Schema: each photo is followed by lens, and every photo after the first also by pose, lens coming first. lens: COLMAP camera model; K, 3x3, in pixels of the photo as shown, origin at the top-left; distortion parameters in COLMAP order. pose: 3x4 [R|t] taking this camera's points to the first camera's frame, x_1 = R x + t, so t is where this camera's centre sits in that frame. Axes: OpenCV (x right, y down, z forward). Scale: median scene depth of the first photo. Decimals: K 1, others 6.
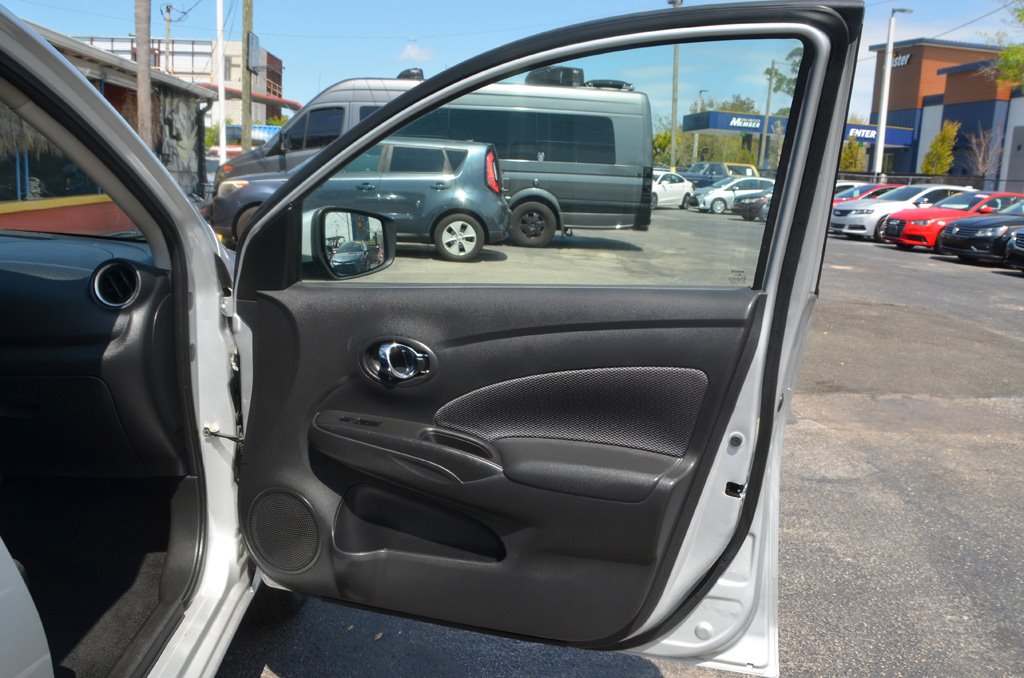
lens RADIAL K [[825.9, 0, 508.0], [0, 825.9, 353.9], [0, 0, 1]] dist [-0.135296, 0.040366]
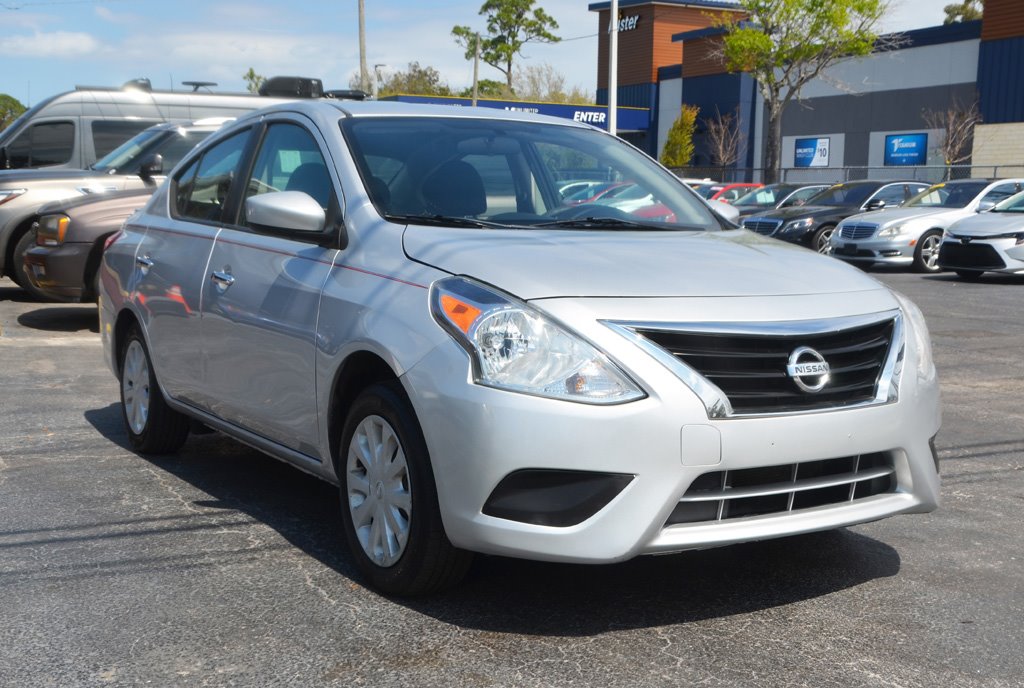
lens RADIAL K [[1280.8, 0, 545.7], [0, 1280.8, 344.1], [0, 0, 1]] dist [0.059692, 0.000000]
pose [[0.930848, -0.074426, 0.357746, -0.236824], [0.105446, 0.992099, -0.067971, 0.101248], [-0.349861, 0.100993, 0.931342, -0.514489]]
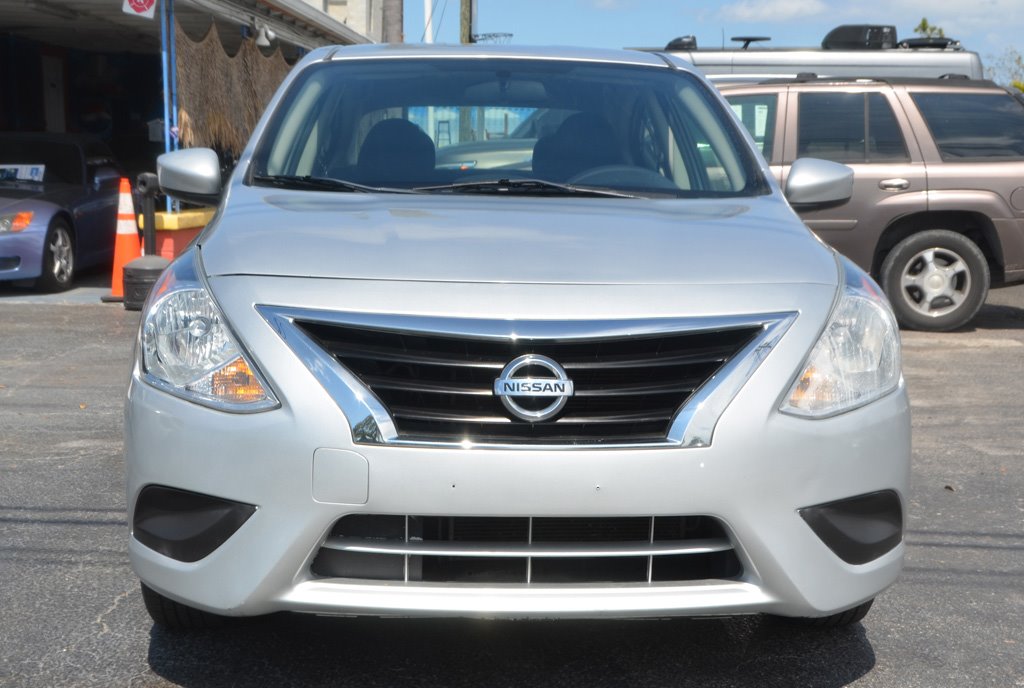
lens RADIAL K [[1493.4, 0, 532.3], [0, 1493.4, 345.1], [0, 0, 1]] dist [0.088494, 0.000000]
pose [[0.990725, -0.016355, -0.134897, -0.069392], [0.003425, 0.995421, -0.095525, 0.108603], [0.135842, 0.094177, 0.986244, -0.504927]]
